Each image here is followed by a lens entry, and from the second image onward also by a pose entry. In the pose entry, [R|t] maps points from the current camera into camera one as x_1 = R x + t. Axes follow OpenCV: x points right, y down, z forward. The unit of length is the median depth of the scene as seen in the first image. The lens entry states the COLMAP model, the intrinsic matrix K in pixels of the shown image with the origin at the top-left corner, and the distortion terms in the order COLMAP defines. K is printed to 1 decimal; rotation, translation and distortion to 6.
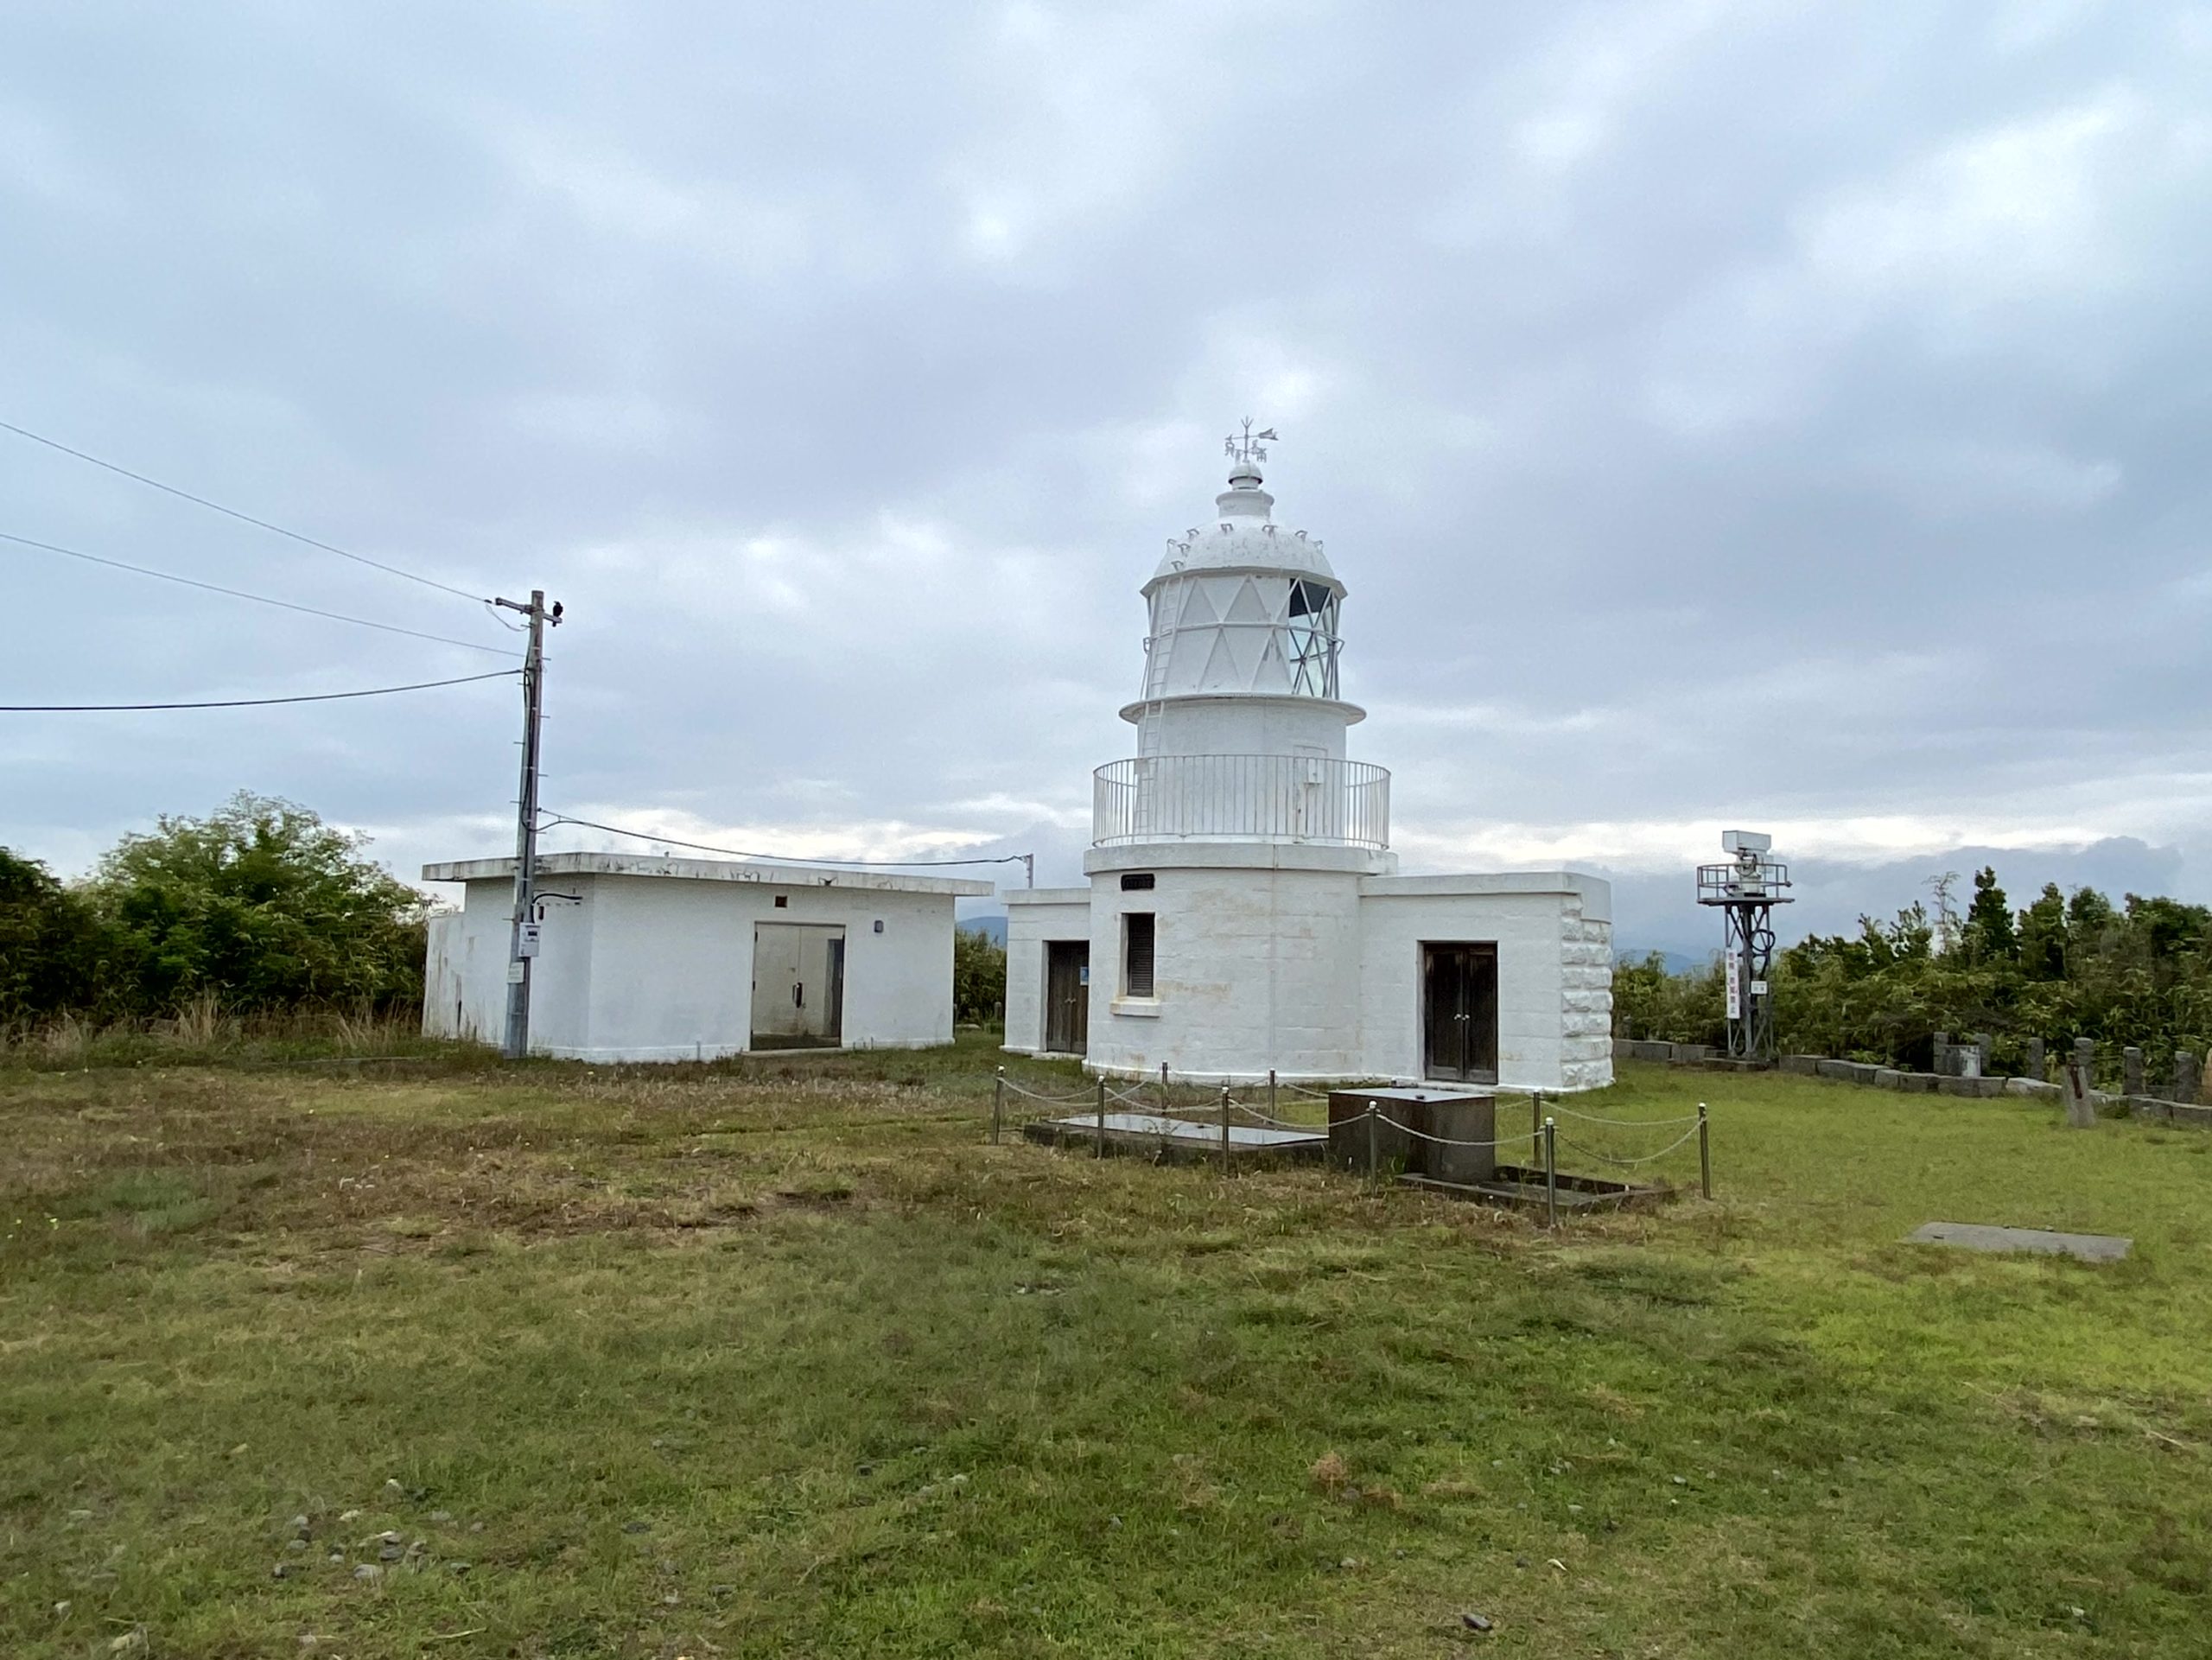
lens RADIAL K [[1557.5, 0, 1109.9], [0, 1557.5, 829.1], [0, 0, 1]] dist [0.069610, -0.000108]
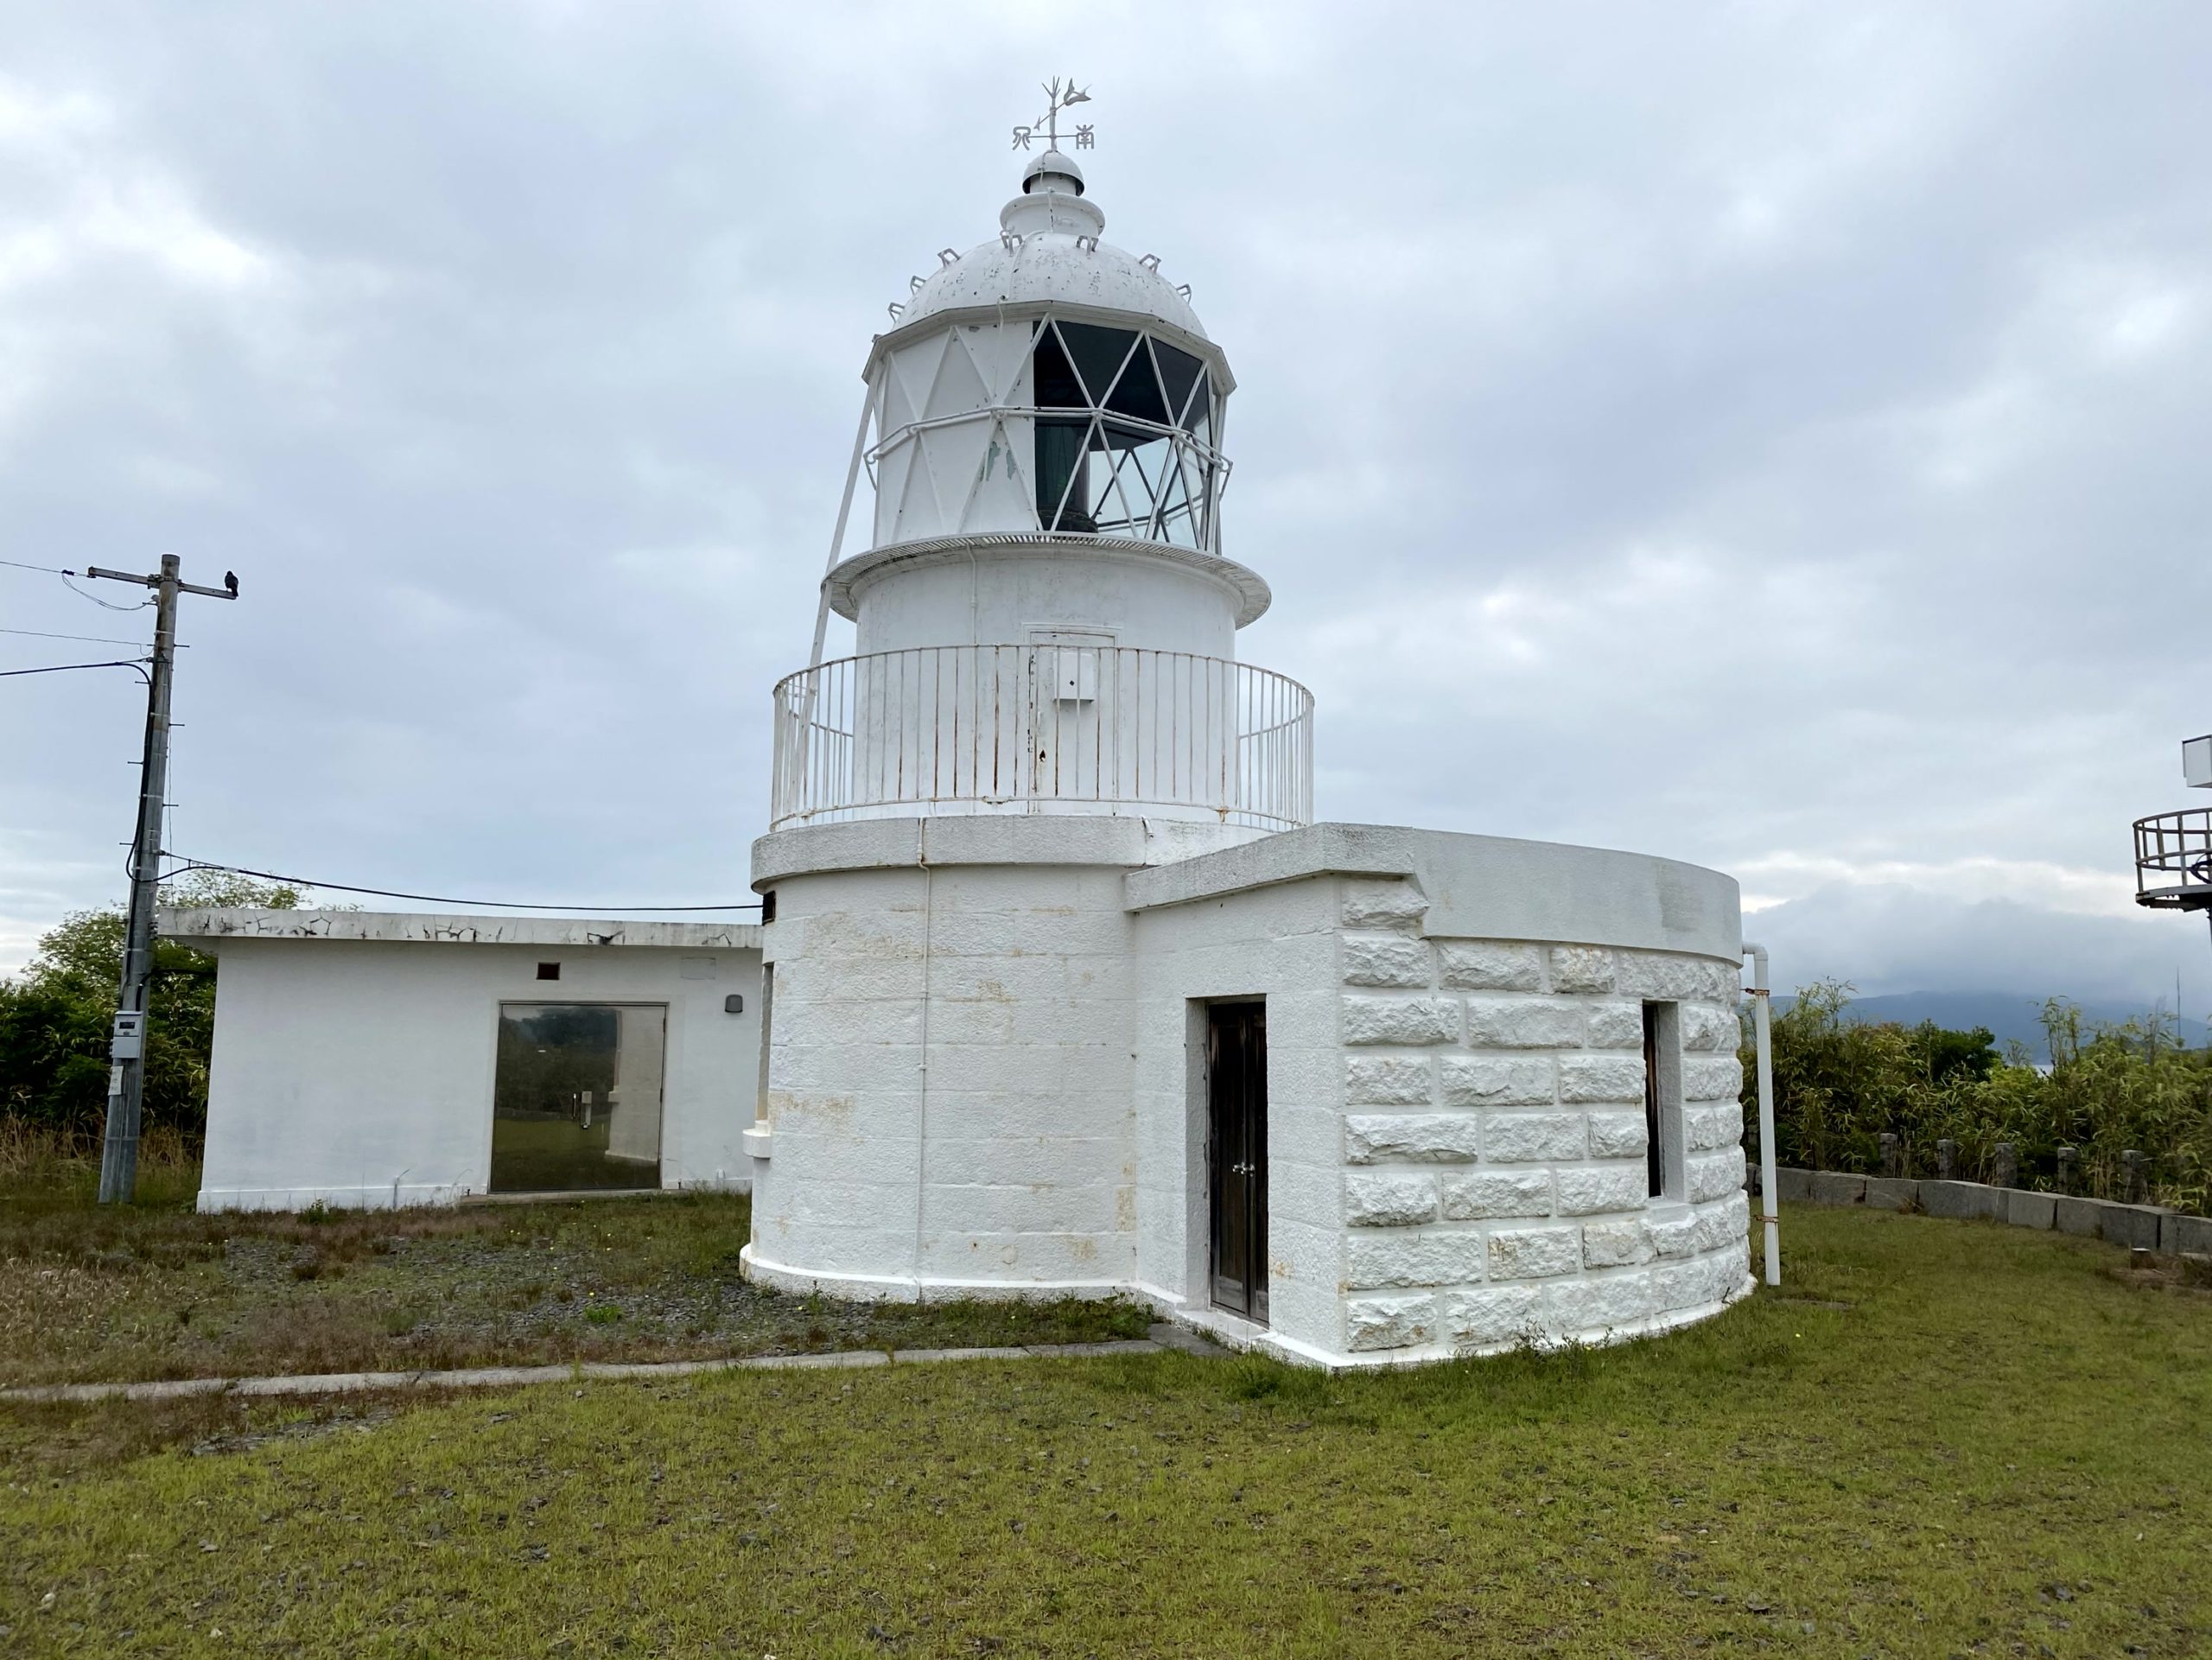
lens RADIAL K [[1685.6, 0, 1106.2], [0, 1685.6, 829.7], [0, 0, 1]] dist [0.034532, -0.030005]
pose [[0.898249, -0.071177, -0.433686, 0.391363], [0.051269, 0.997031, -0.057446, 0.047329], [0.436487, 0.029367, 0.899231, 0.525397]]
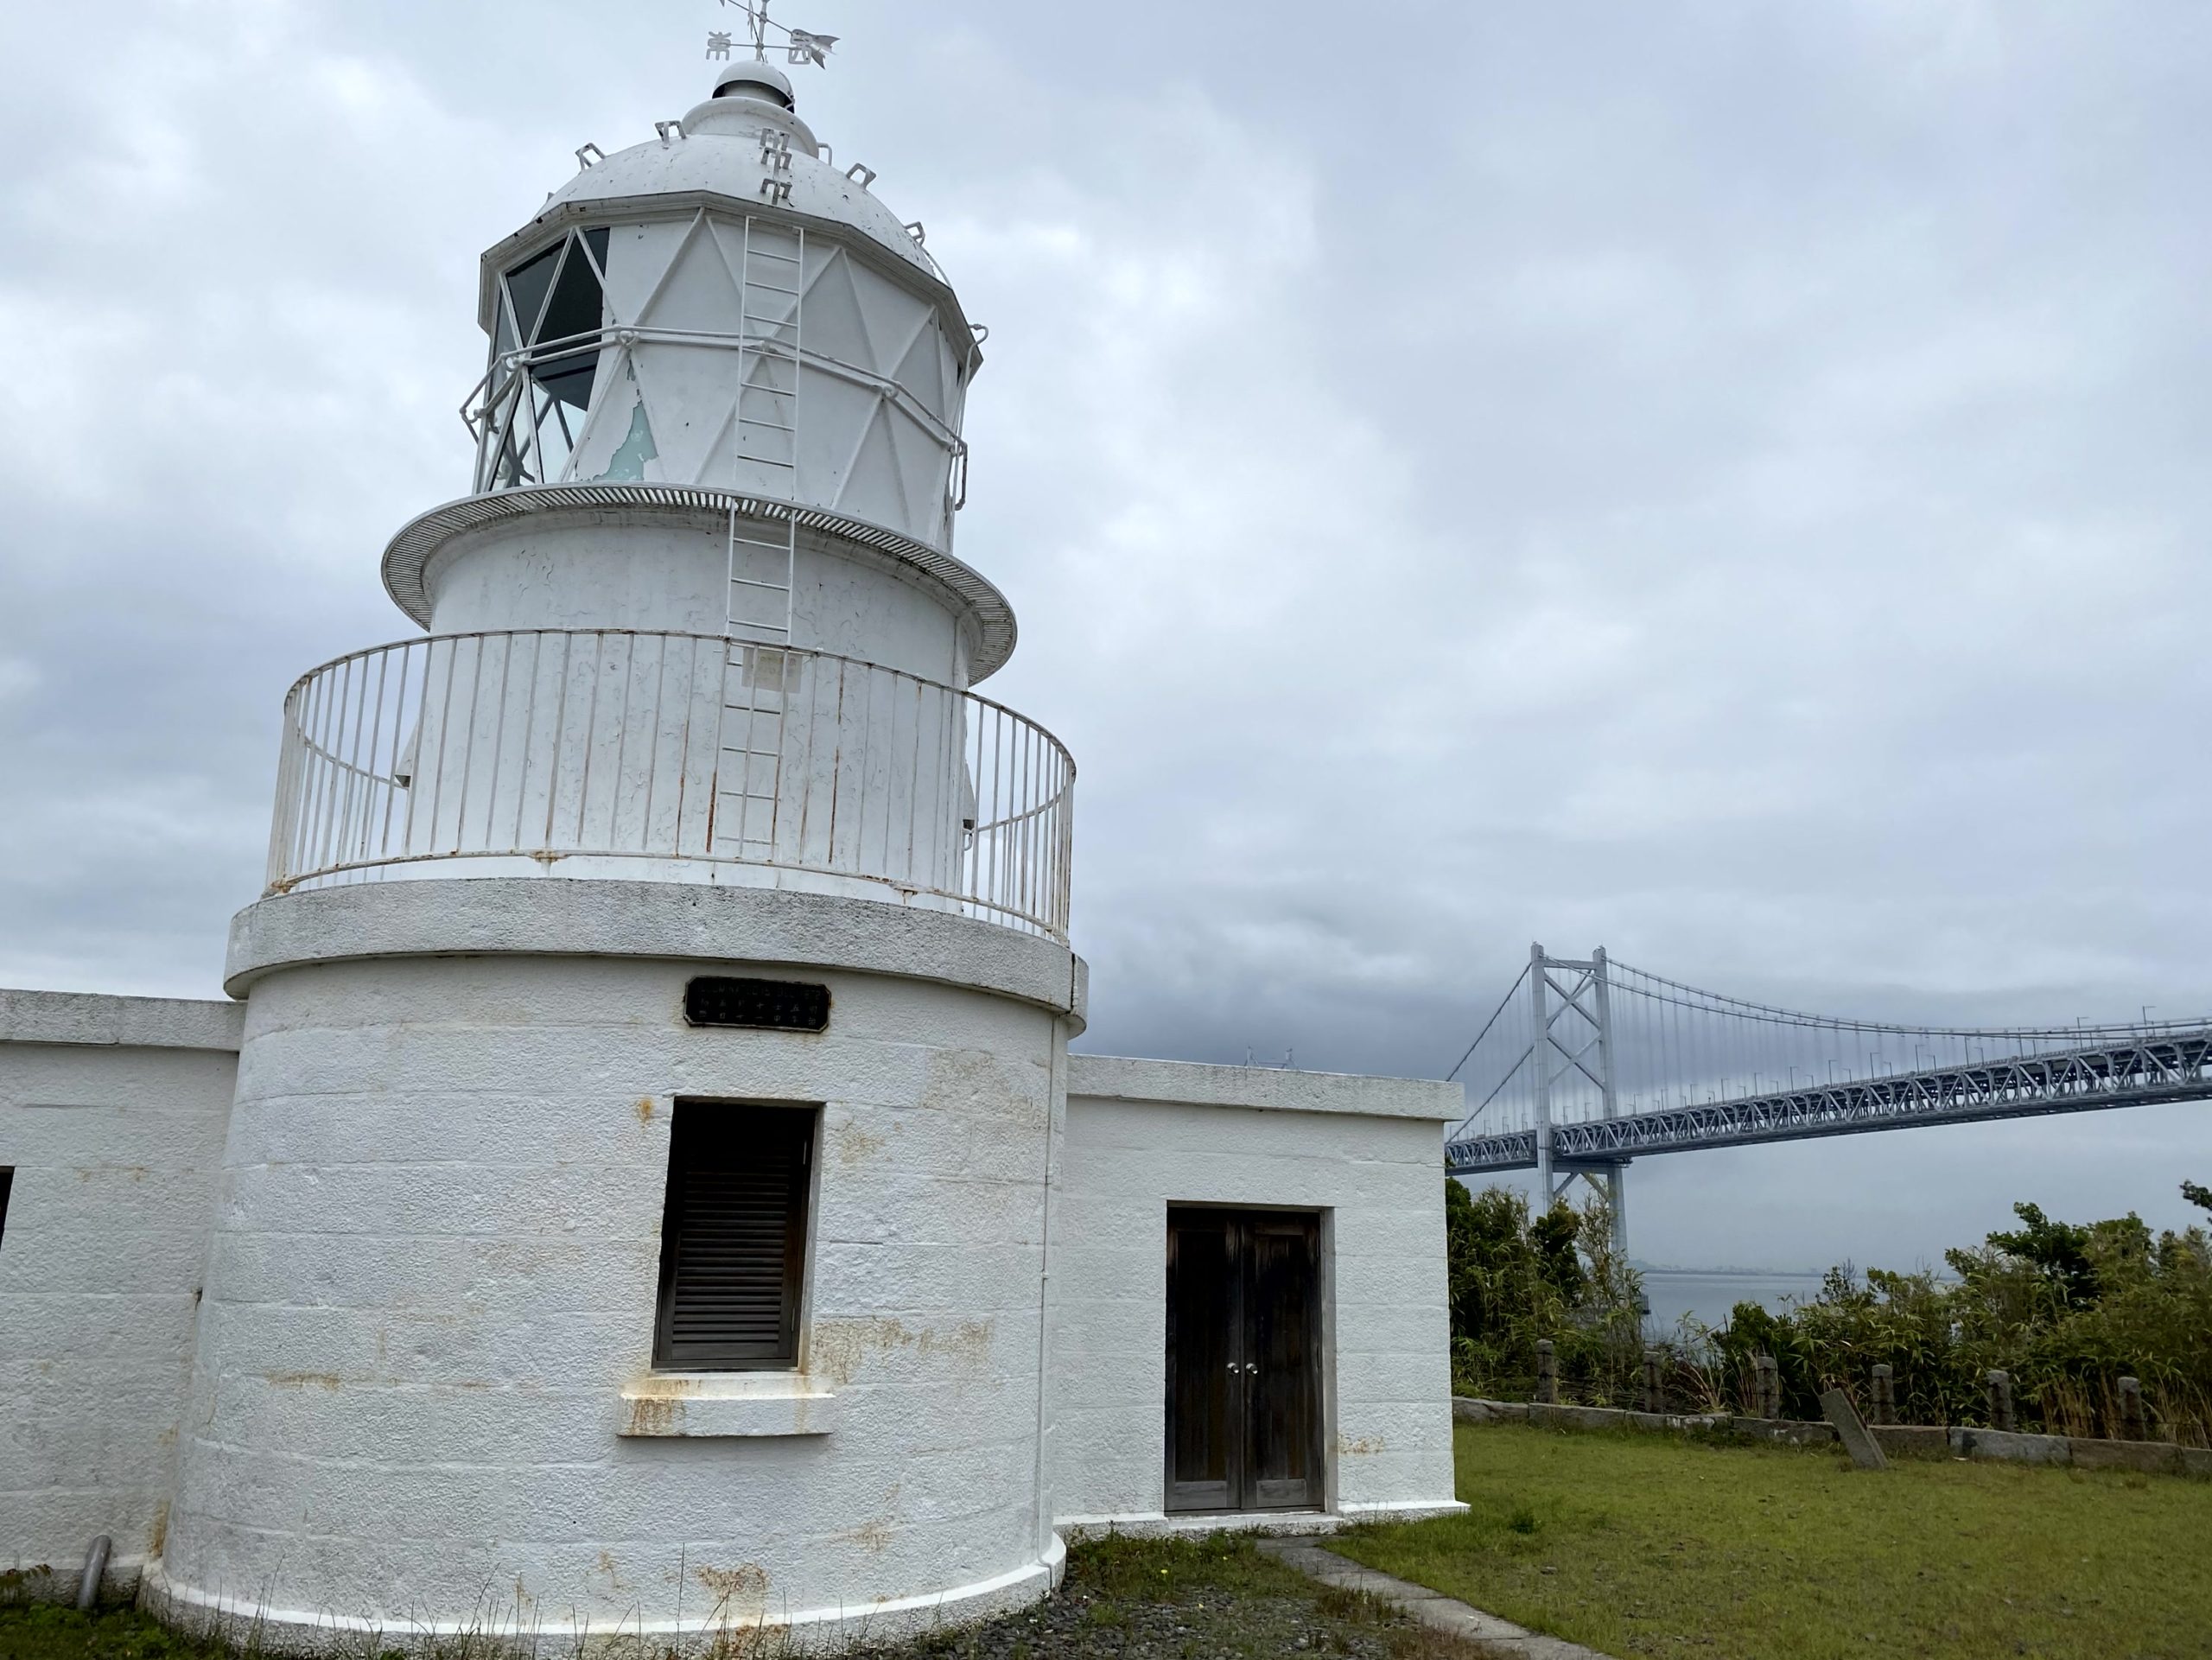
lens RADIAL K [[1685.6, 0, 1116.2], [0, 1685.6, 839.6], [0, 0, 1]] dist [0.034532, -0.030005]
pose [[0.354240, 0.206352, 0.912103, -0.288776], [-0.115788, 0.977524, -0.176183, 0.055251], [-0.927959, -0.043199, 0.370171, 0.817285]]
